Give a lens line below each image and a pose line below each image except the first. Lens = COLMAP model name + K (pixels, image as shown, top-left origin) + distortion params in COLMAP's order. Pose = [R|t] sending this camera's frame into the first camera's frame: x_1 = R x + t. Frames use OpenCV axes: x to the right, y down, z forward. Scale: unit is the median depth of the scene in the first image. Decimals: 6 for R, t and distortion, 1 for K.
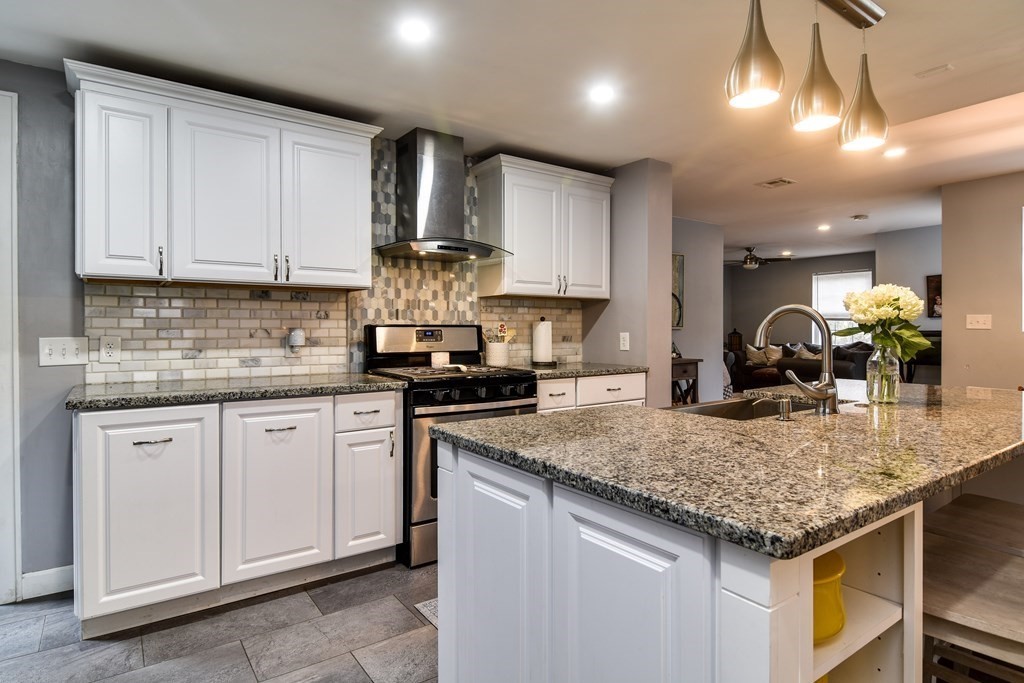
lens RADIAL K [[559.4, 0, 513.2], [0, 559.4, 335.1], [0, 0, 1]] dist [0.001668, -0.005377]
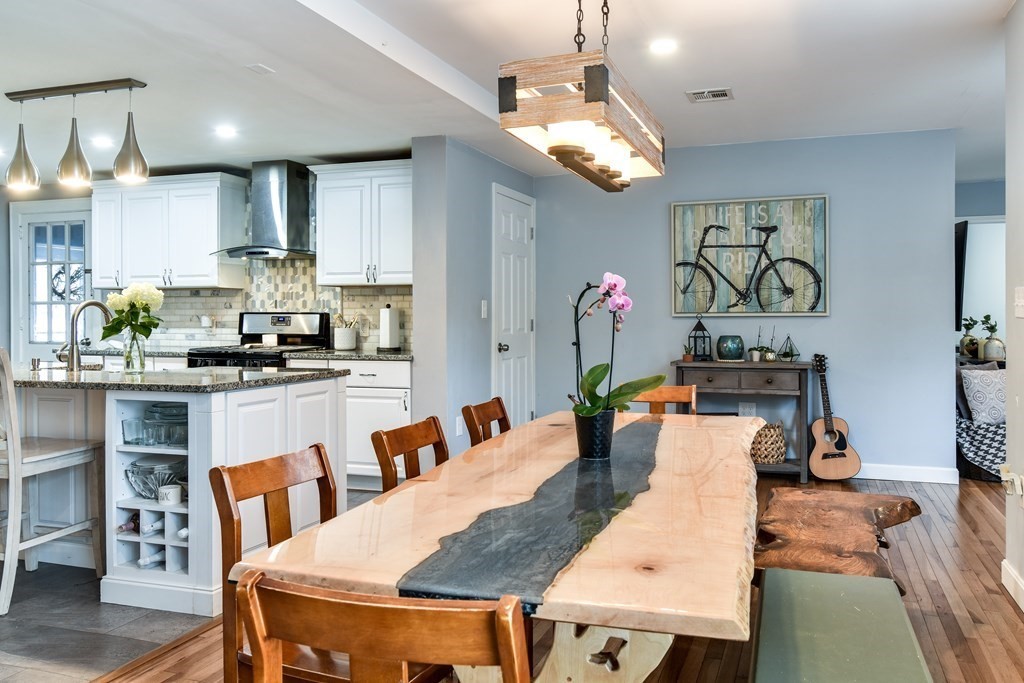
lens RADIAL K [[806.3, 0, 510.5], [0, 806.3, 336.1], [0, 0, 1]] dist [0.001140, 0.000857]
pose [[0.578139, 0.022780, -0.815620, 1.842974], [-0.008881, 0.999727, 0.021626, -0.009969], [0.815890, -0.005259, 0.578184, 0.424749]]
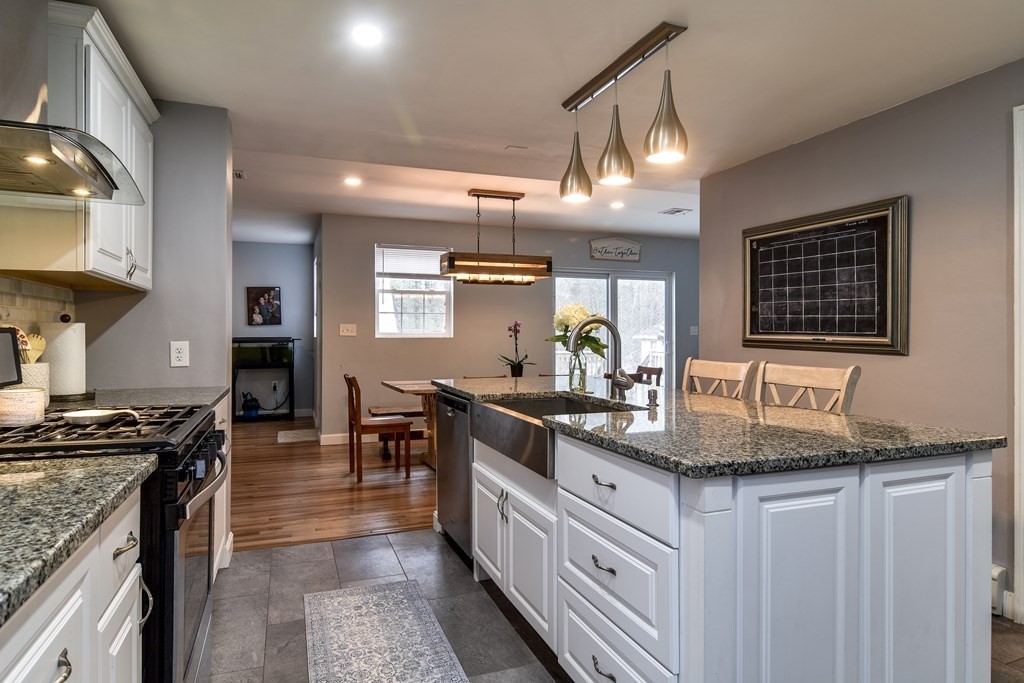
lens RADIAL K [[559.4, 0, 514.6], [0, 559.4, 348.6], [0, 0, 1]] dist [0.001668, -0.005377]
pose [[0.262065, -0.022554, 0.964787, -0.477069], [0.011511, 0.999729, 0.020244, -0.005935], [-0.964982, 0.005801, 0.262254, 0.532529]]
